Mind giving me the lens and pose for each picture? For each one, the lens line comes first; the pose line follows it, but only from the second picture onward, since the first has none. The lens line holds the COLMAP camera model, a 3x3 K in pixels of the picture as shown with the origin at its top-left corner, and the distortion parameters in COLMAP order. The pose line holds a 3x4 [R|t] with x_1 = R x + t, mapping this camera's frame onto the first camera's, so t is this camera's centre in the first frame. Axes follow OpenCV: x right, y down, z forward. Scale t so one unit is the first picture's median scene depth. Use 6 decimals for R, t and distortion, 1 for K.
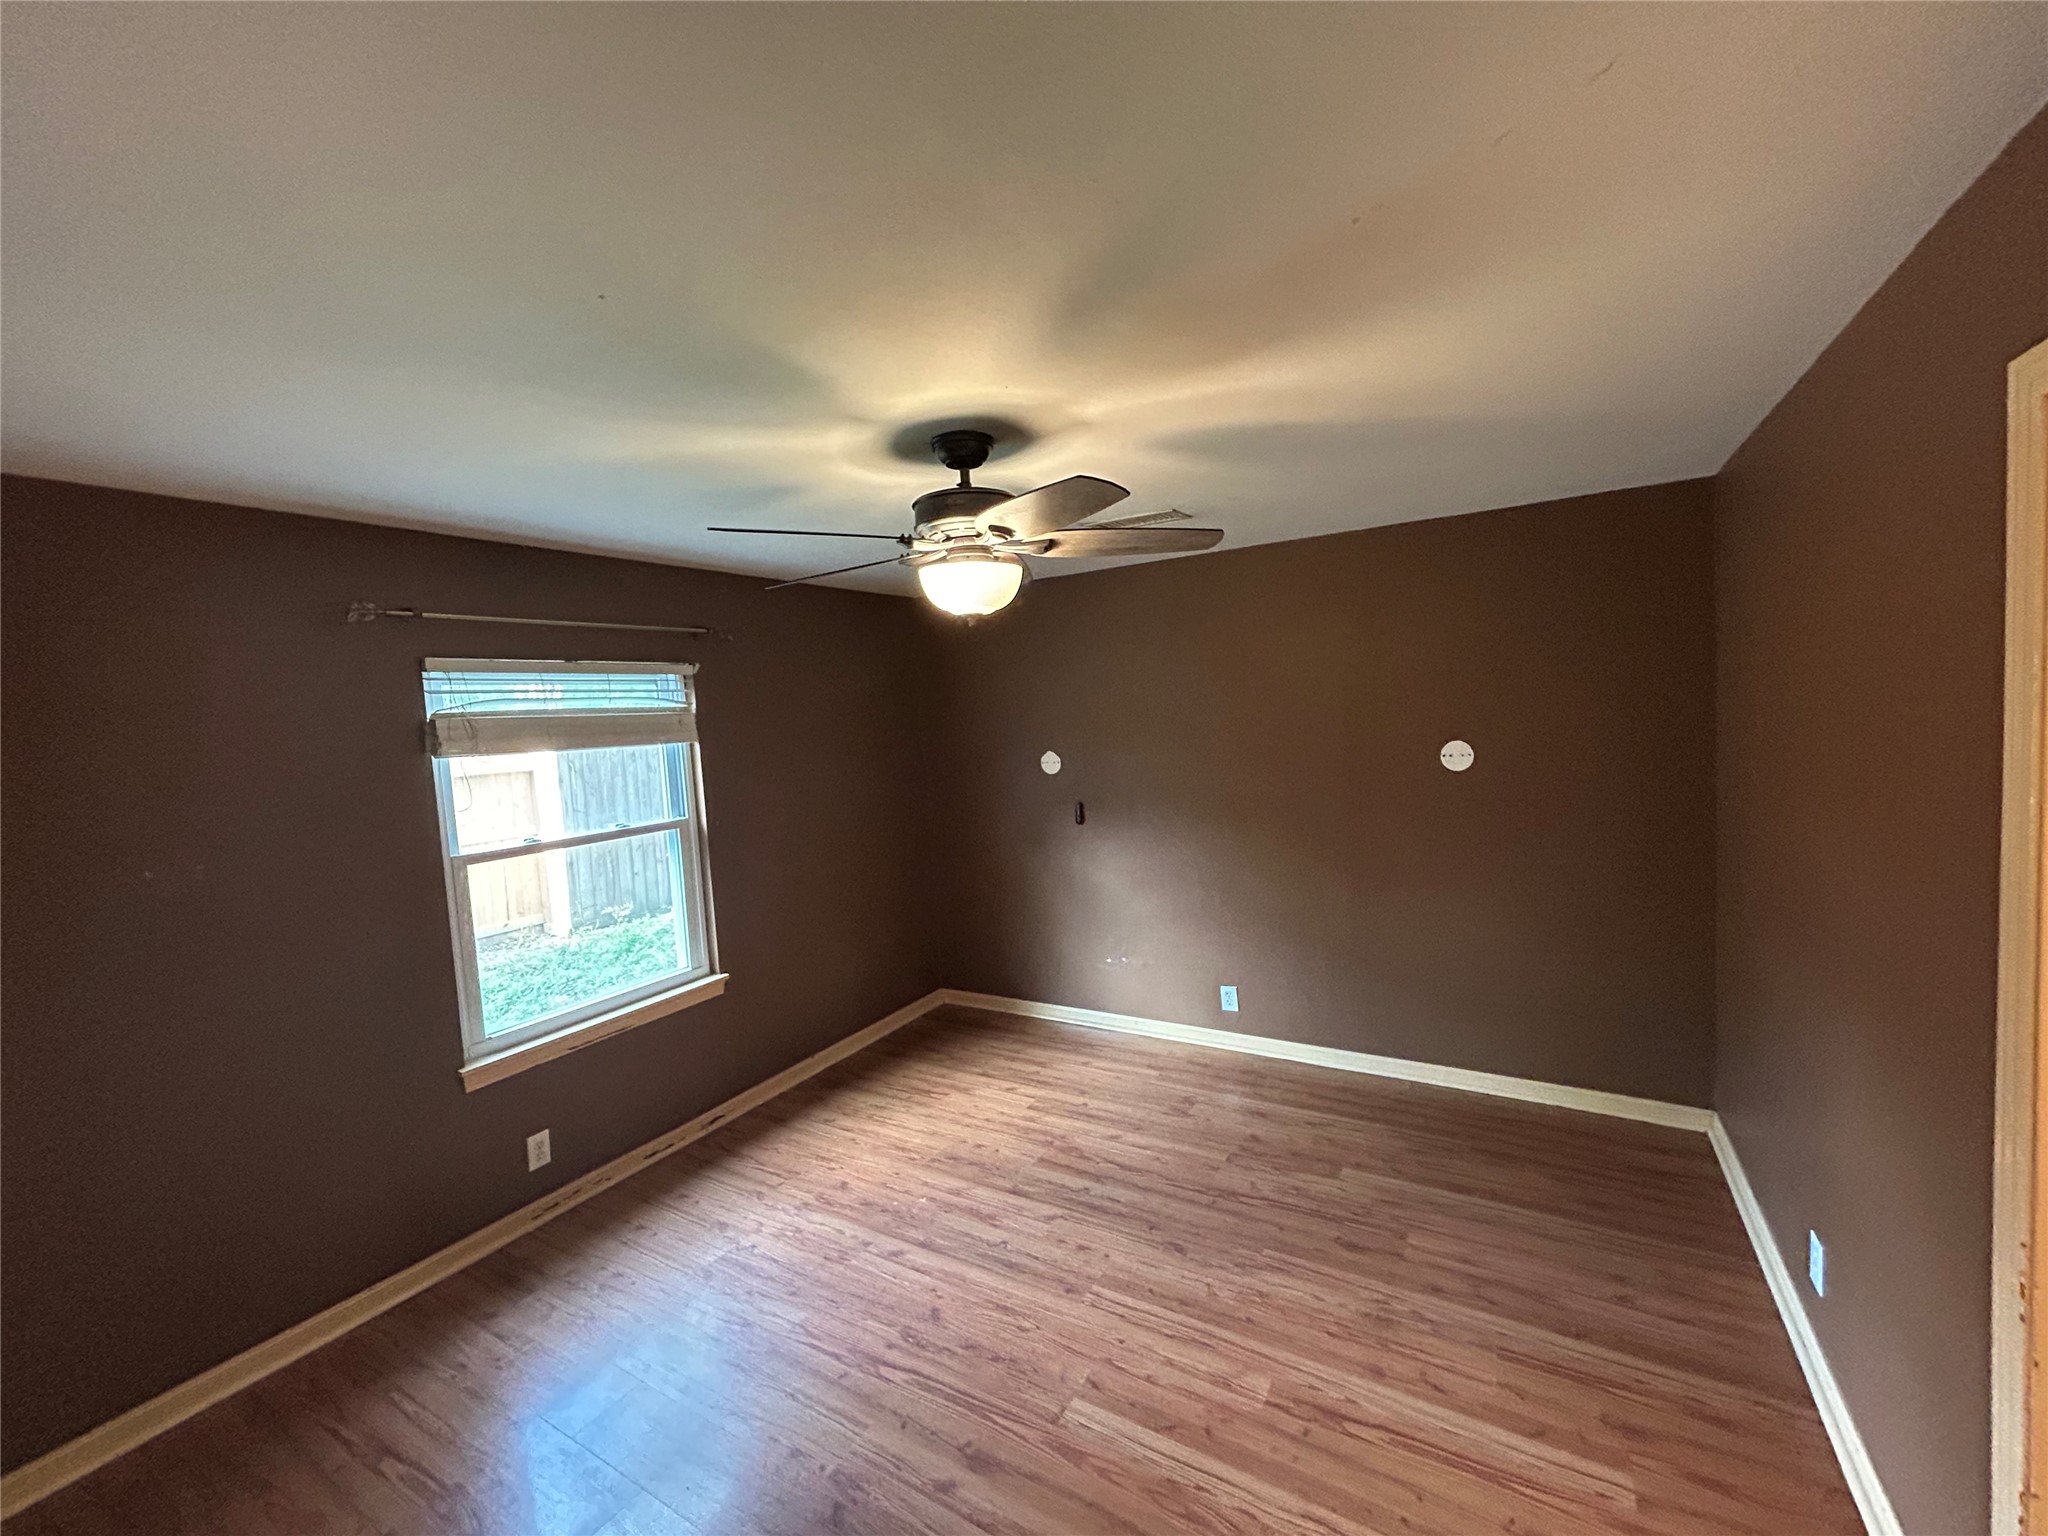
lens RADIAL K [[832.9, 0, 1033.4], [0, 832.9, 762.5], [0, 0, 1]] dist [-0.000044, 0.001140]
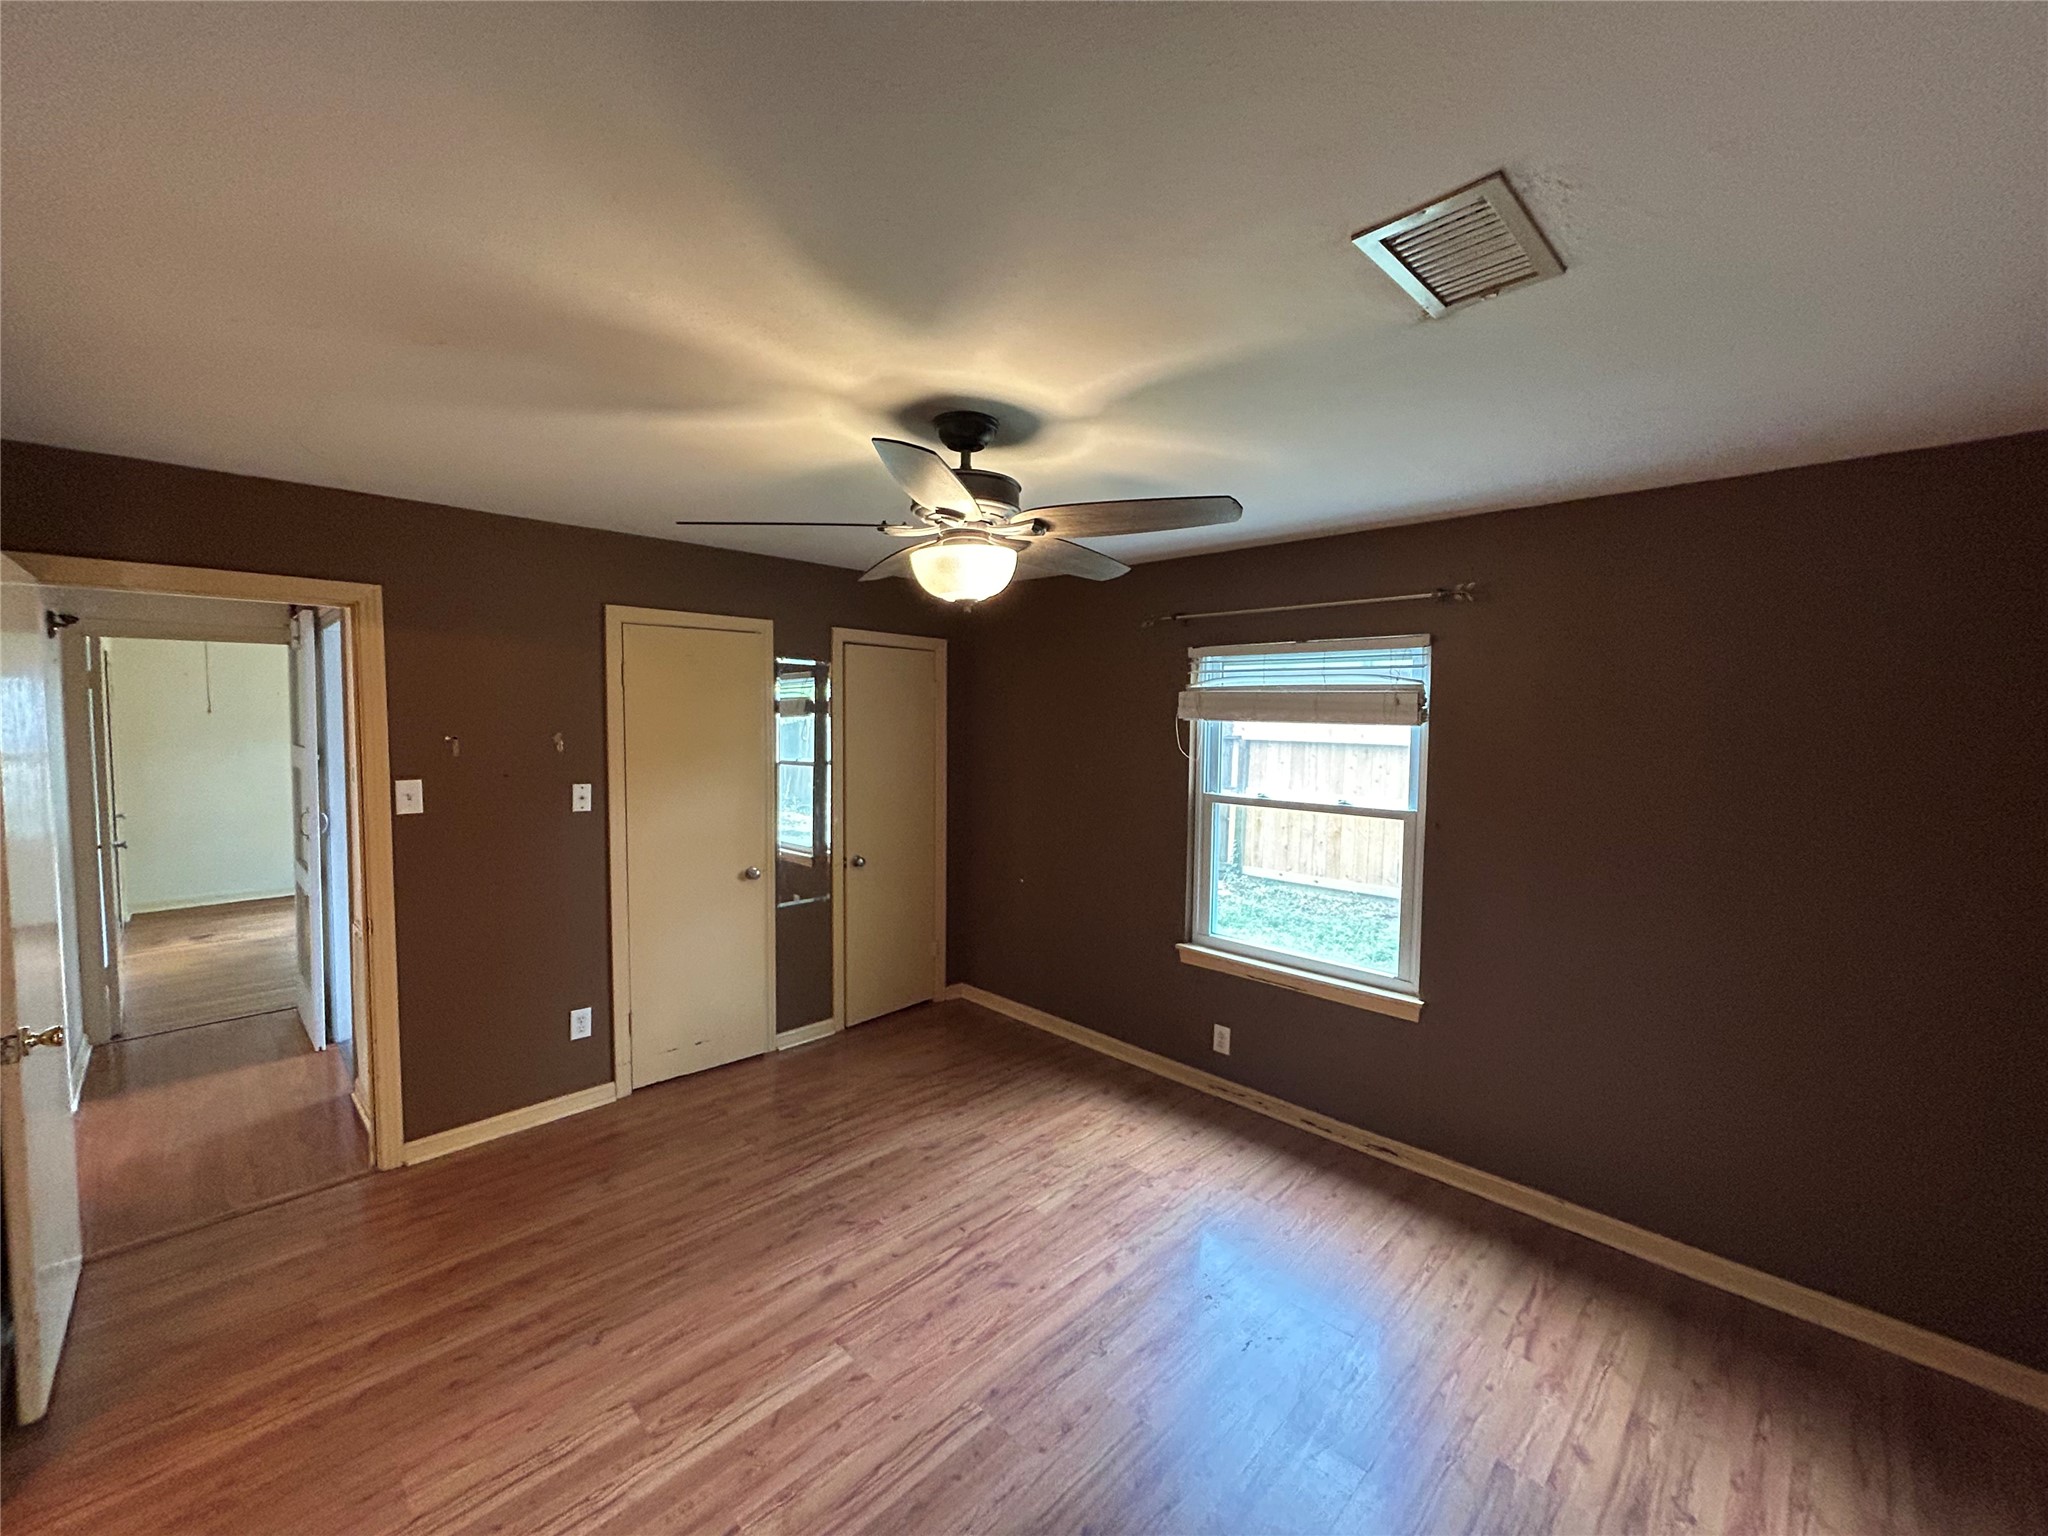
lens RADIAL K [[832.9, 0, 1010.5], [0, 832.9, 763.9], [0, 0, 1]] dist [-0.000044, 0.001140]
pose [[-0.252128, 0.109824, -0.961442, 0.644765], [-0.059909, 0.989862, 0.128781, -0.085663], [0.965838, 0.090069, -0.242992, 0.964535]]
